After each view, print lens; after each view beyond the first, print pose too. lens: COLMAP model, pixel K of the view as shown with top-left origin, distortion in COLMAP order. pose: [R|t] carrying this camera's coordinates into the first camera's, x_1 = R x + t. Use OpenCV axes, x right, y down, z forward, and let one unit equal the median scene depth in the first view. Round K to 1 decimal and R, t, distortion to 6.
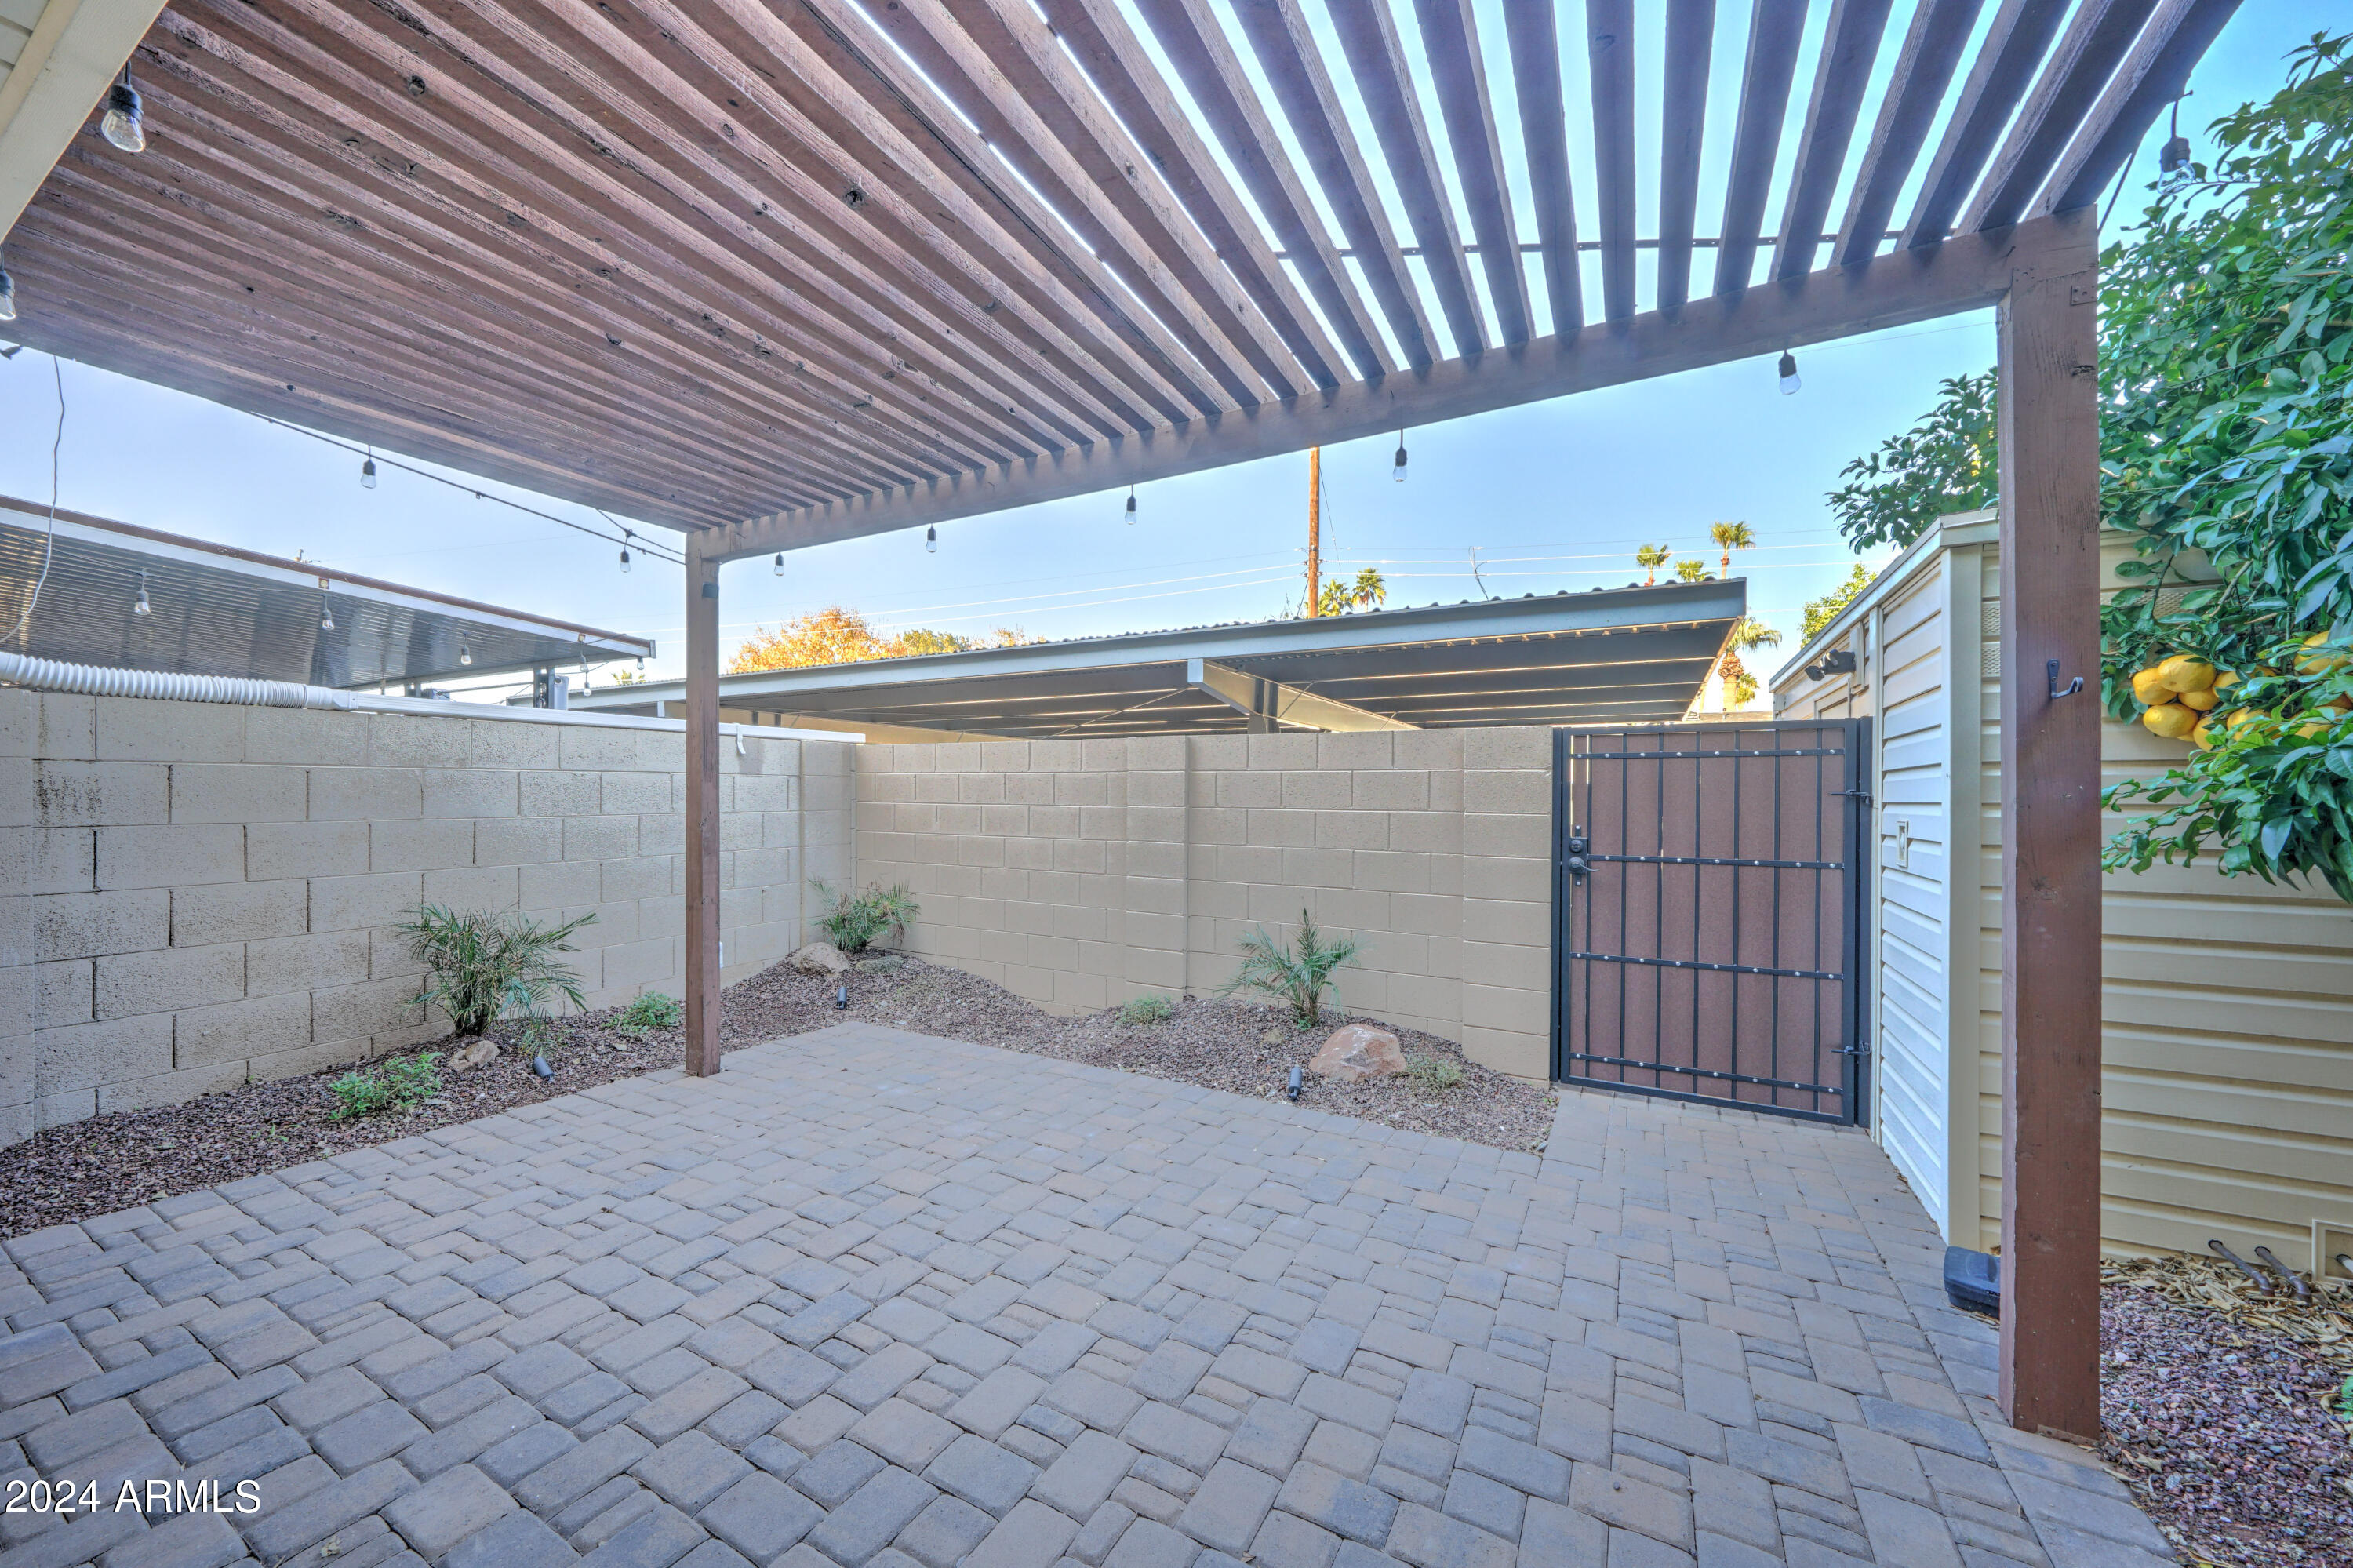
lens RADIAL K [[849.0, 0, 1174.2], [0, 849.0, 792.1], [0, 0, 1]] dist [-0.000145, -0.000023]
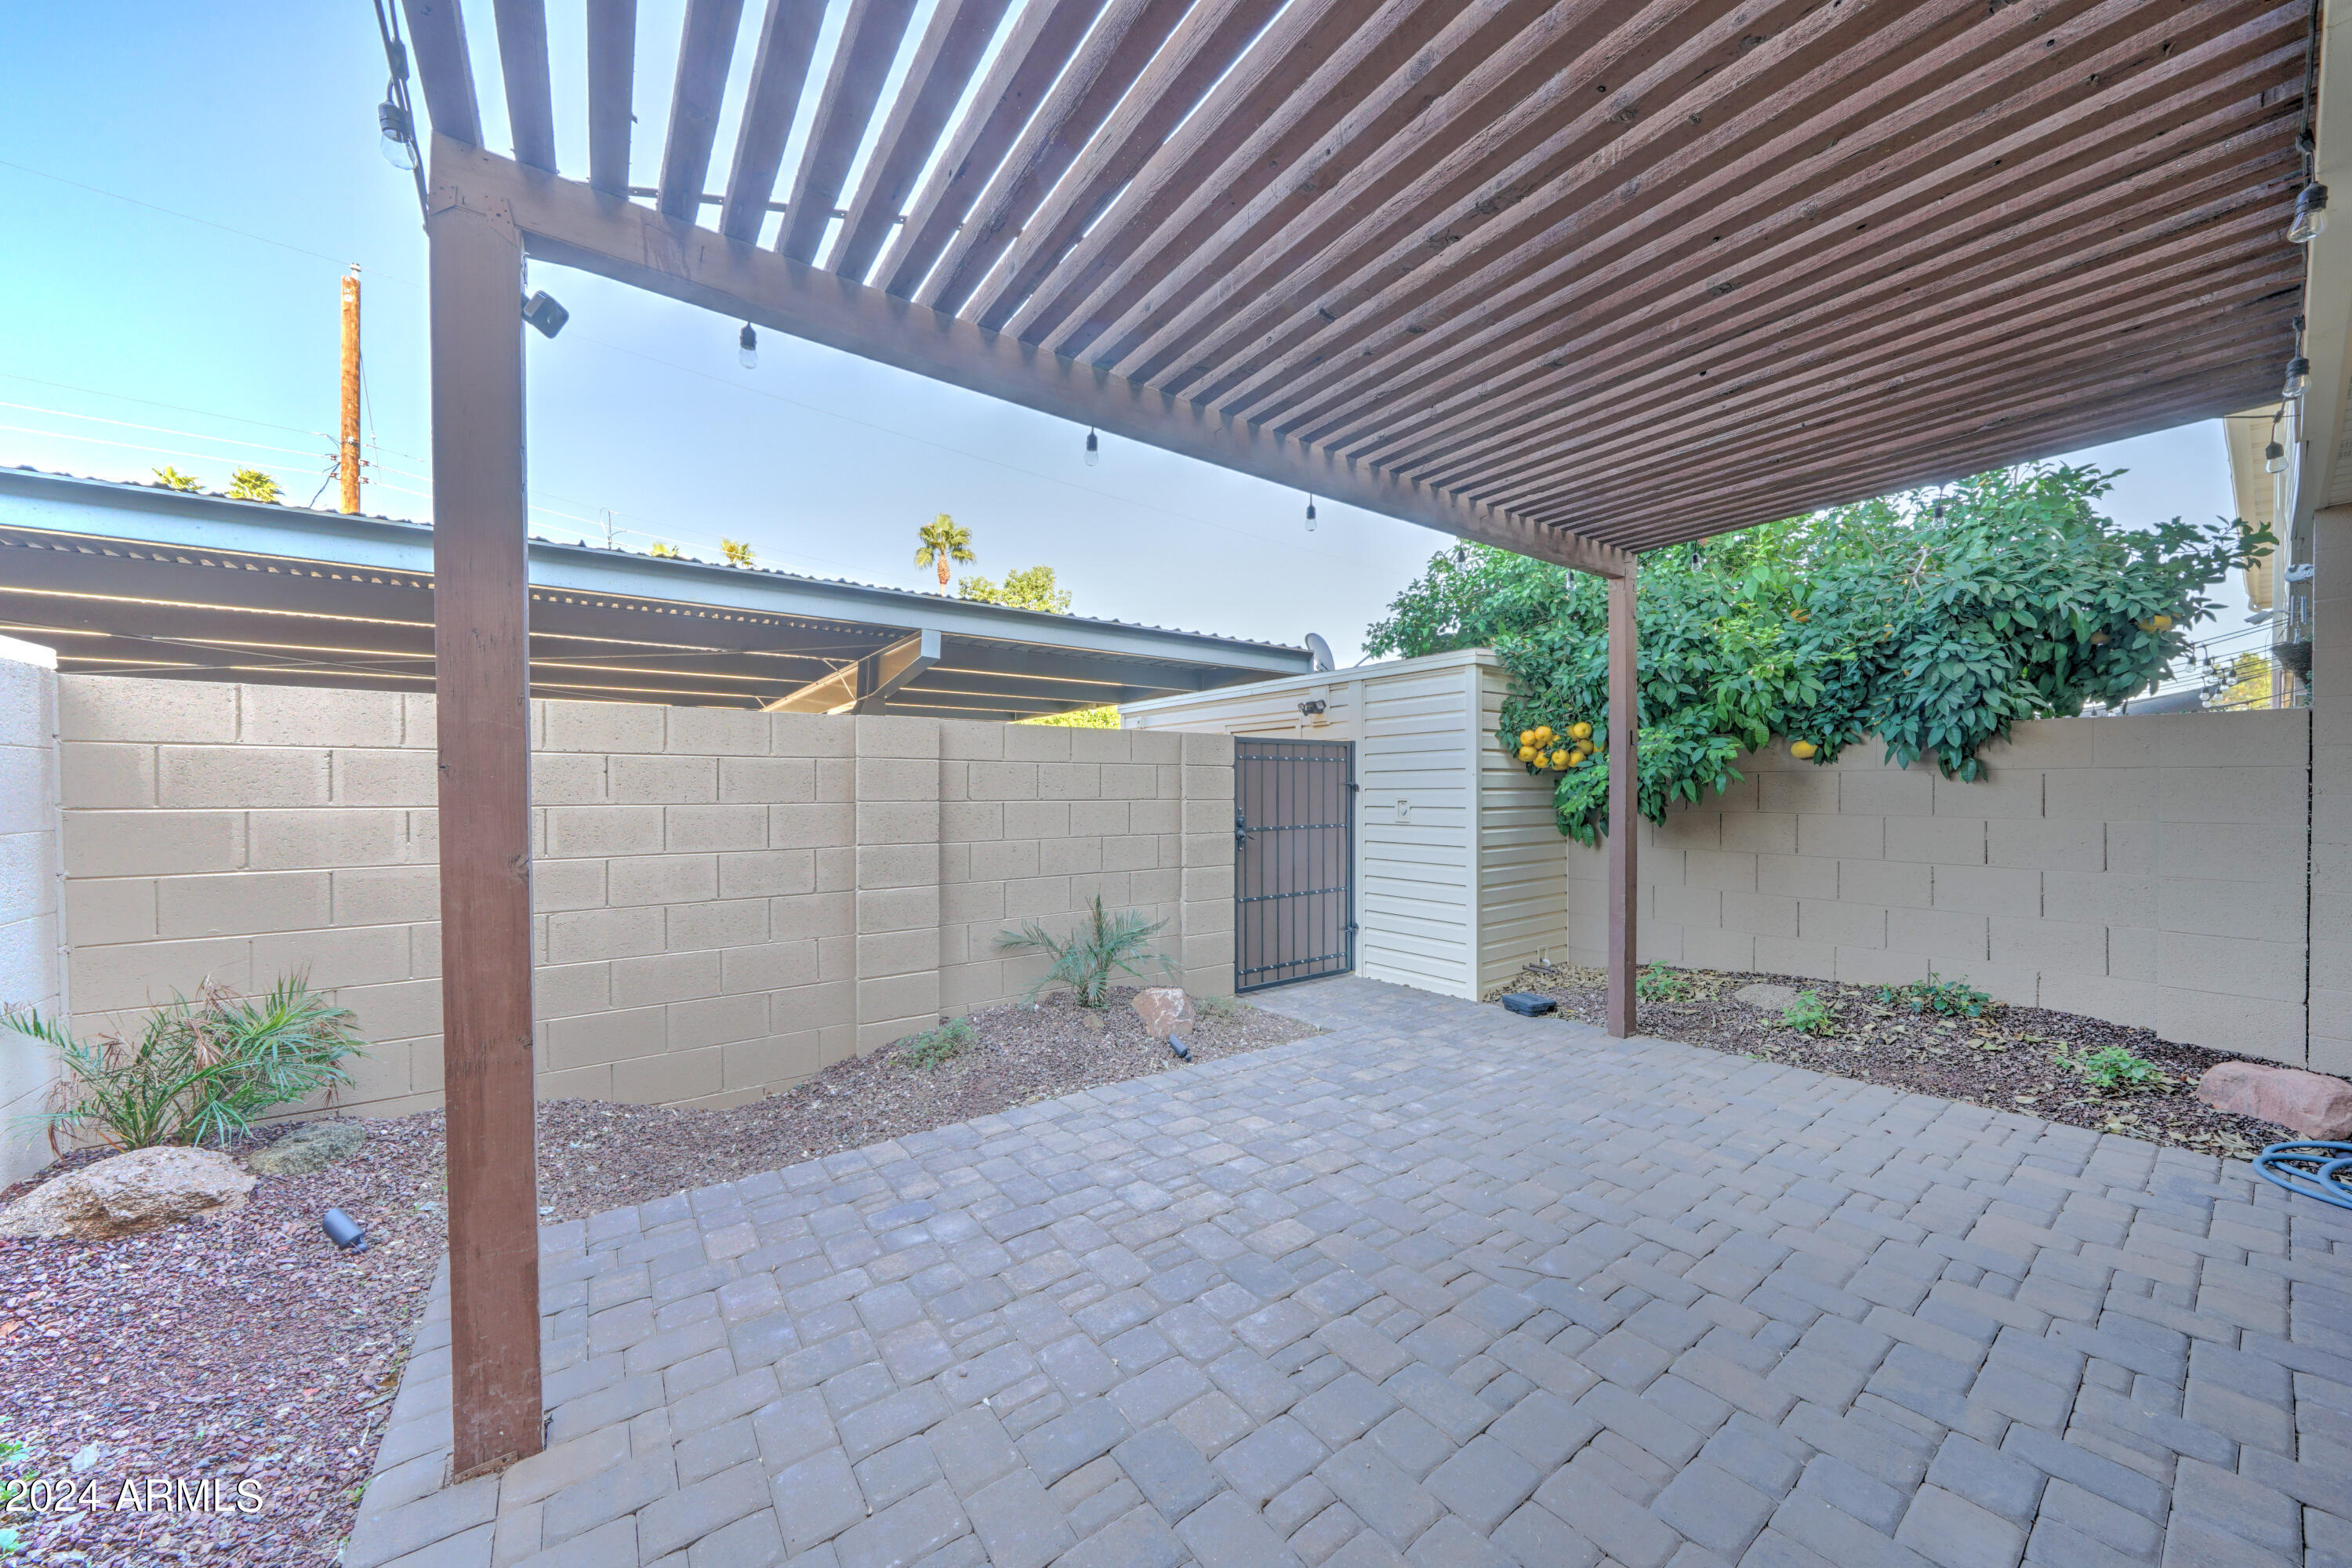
lens RADIAL K [[807.1, 0, 1167.1], [0, 807.1, 792.3], [0, 0, 1]] dist [-0.006313, 0.000038]
pose [[0.436314, -0.009927, 0.899740, -0.876286], [0.002942, 0.999950, 0.009606, 0.001880], [-0.899790, -0.001544, 0.436321, 0.606305]]
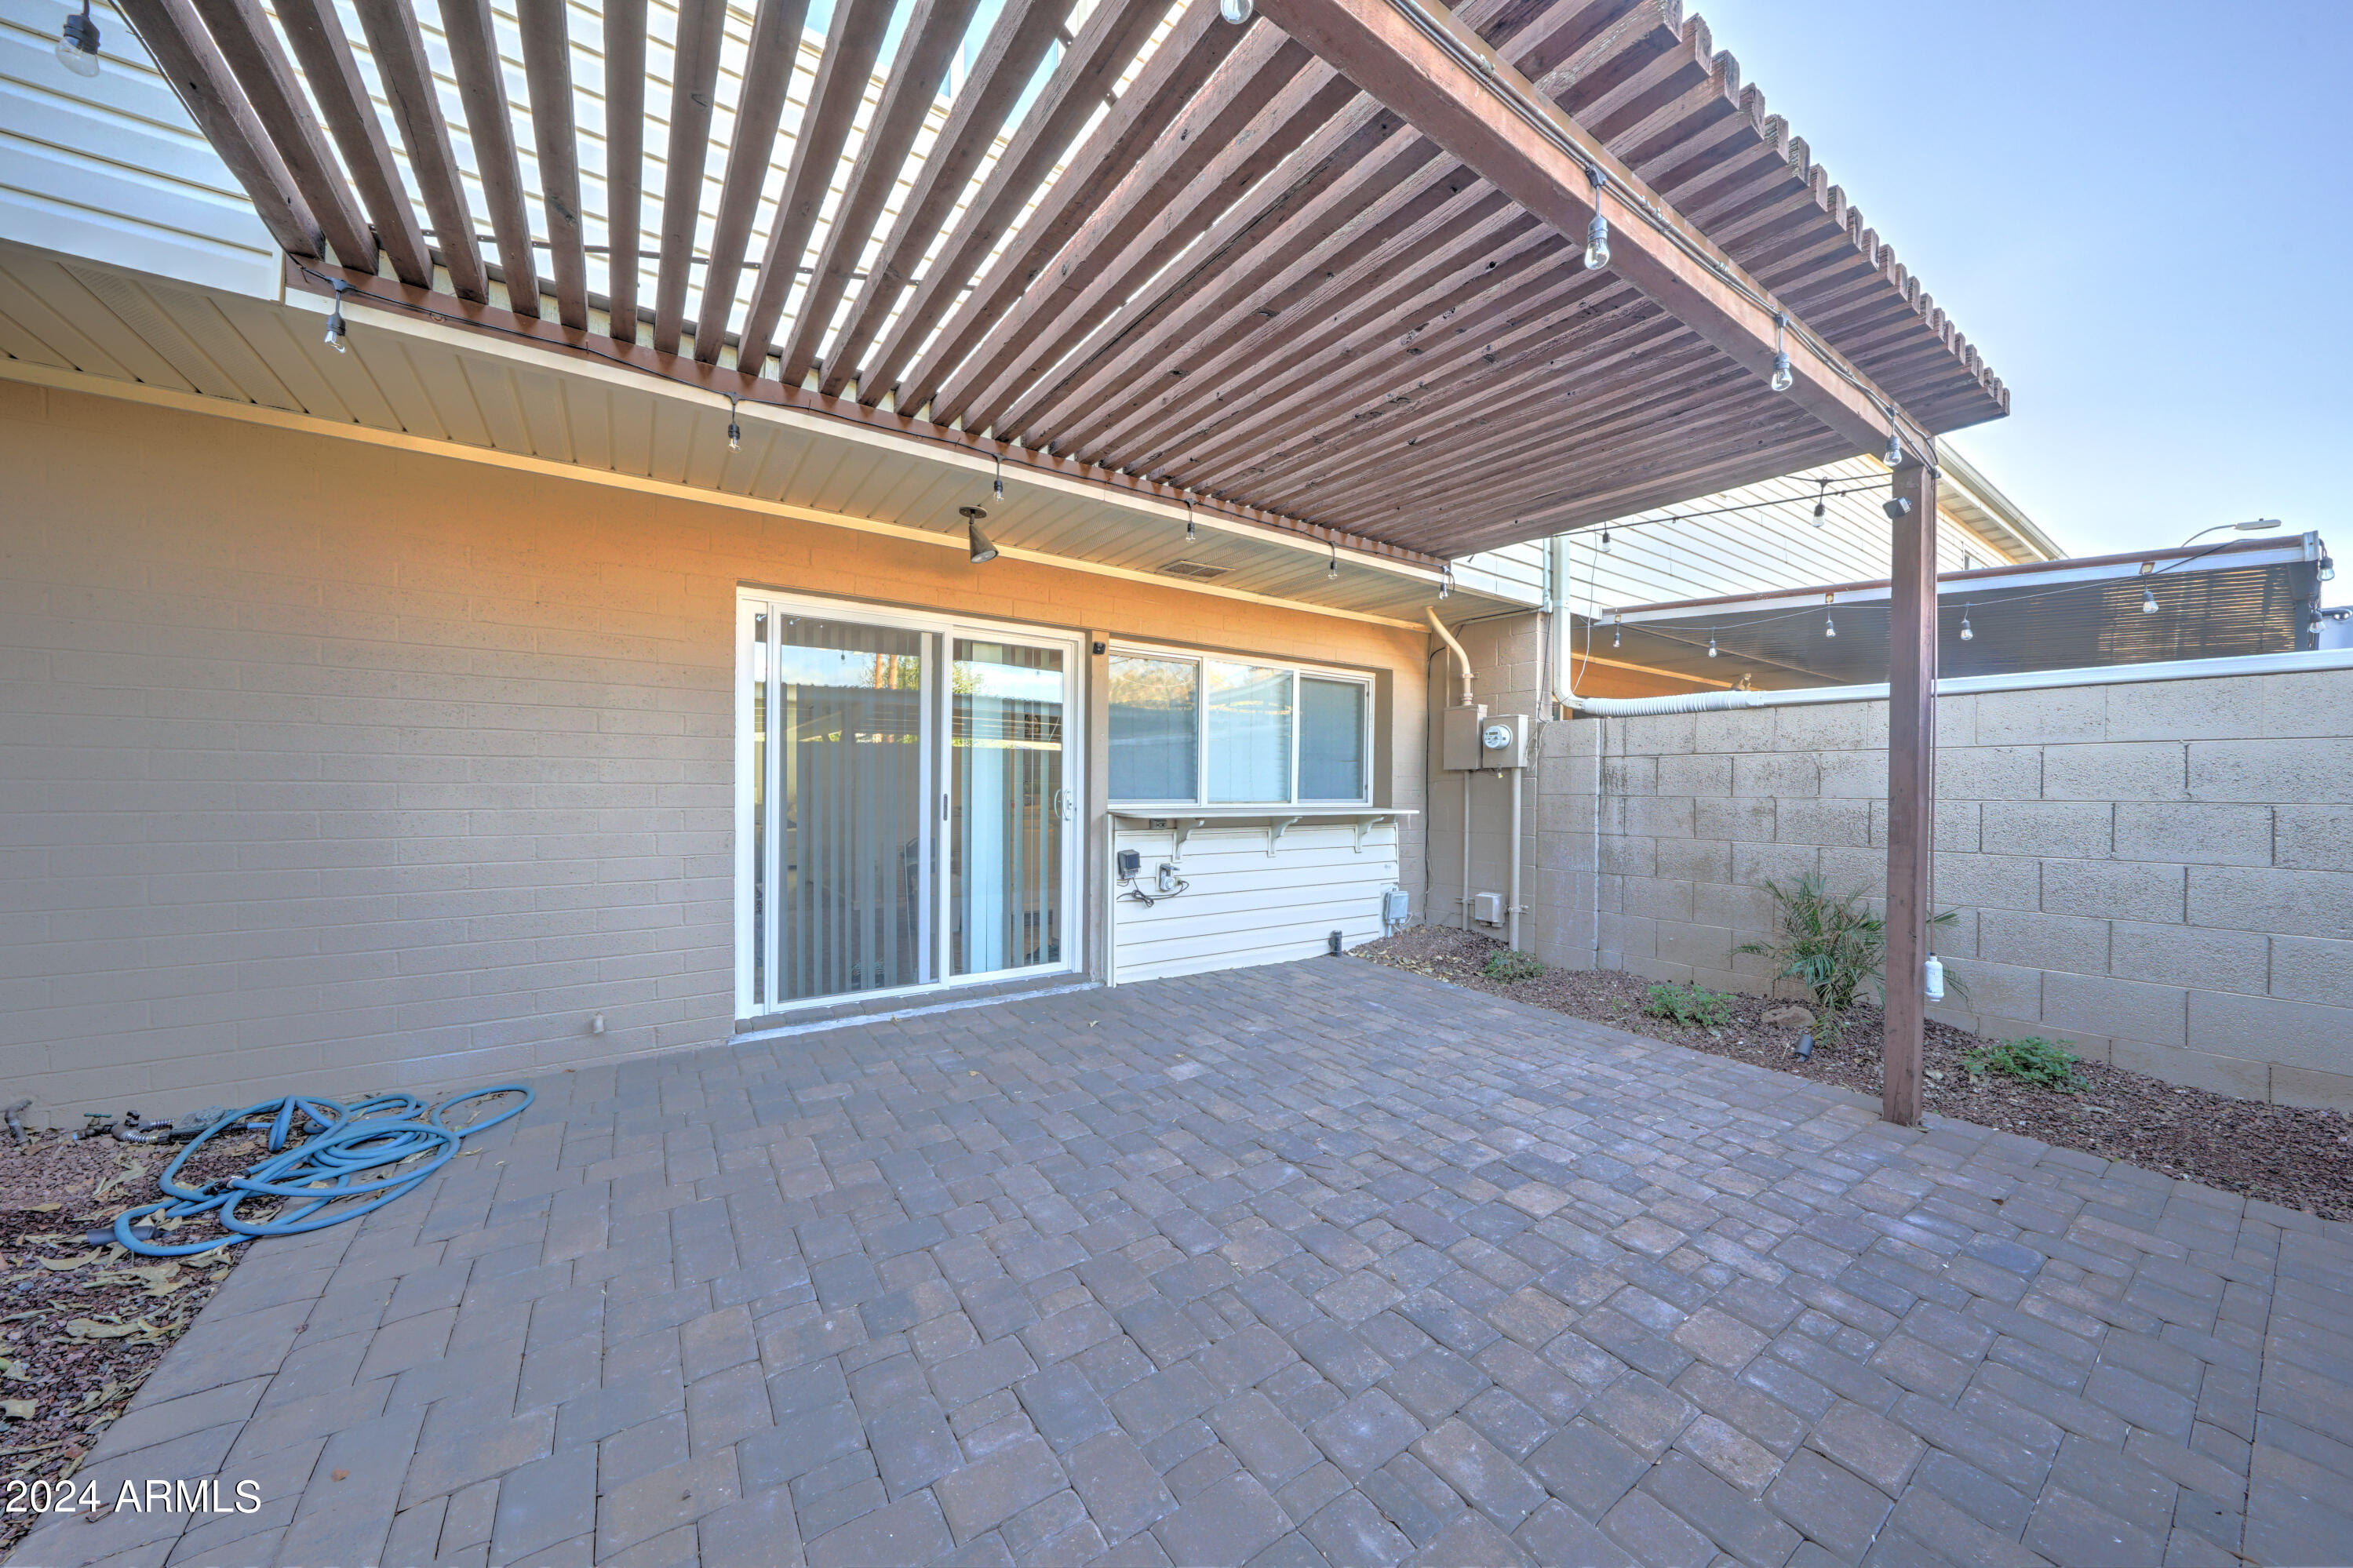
lens RADIAL K [[807.3, 0, 1167.6], [0, 807.3, 792.3], [0, 0, 1]] dist [-0.006313, 0.000038]
pose [[-0.457555, -0.005812, -0.889162, 0.480352], [-0.011879, 0.999929, -0.000423, 0.039596], [0.889102, 0.010368, -0.457592, 0.837374]]
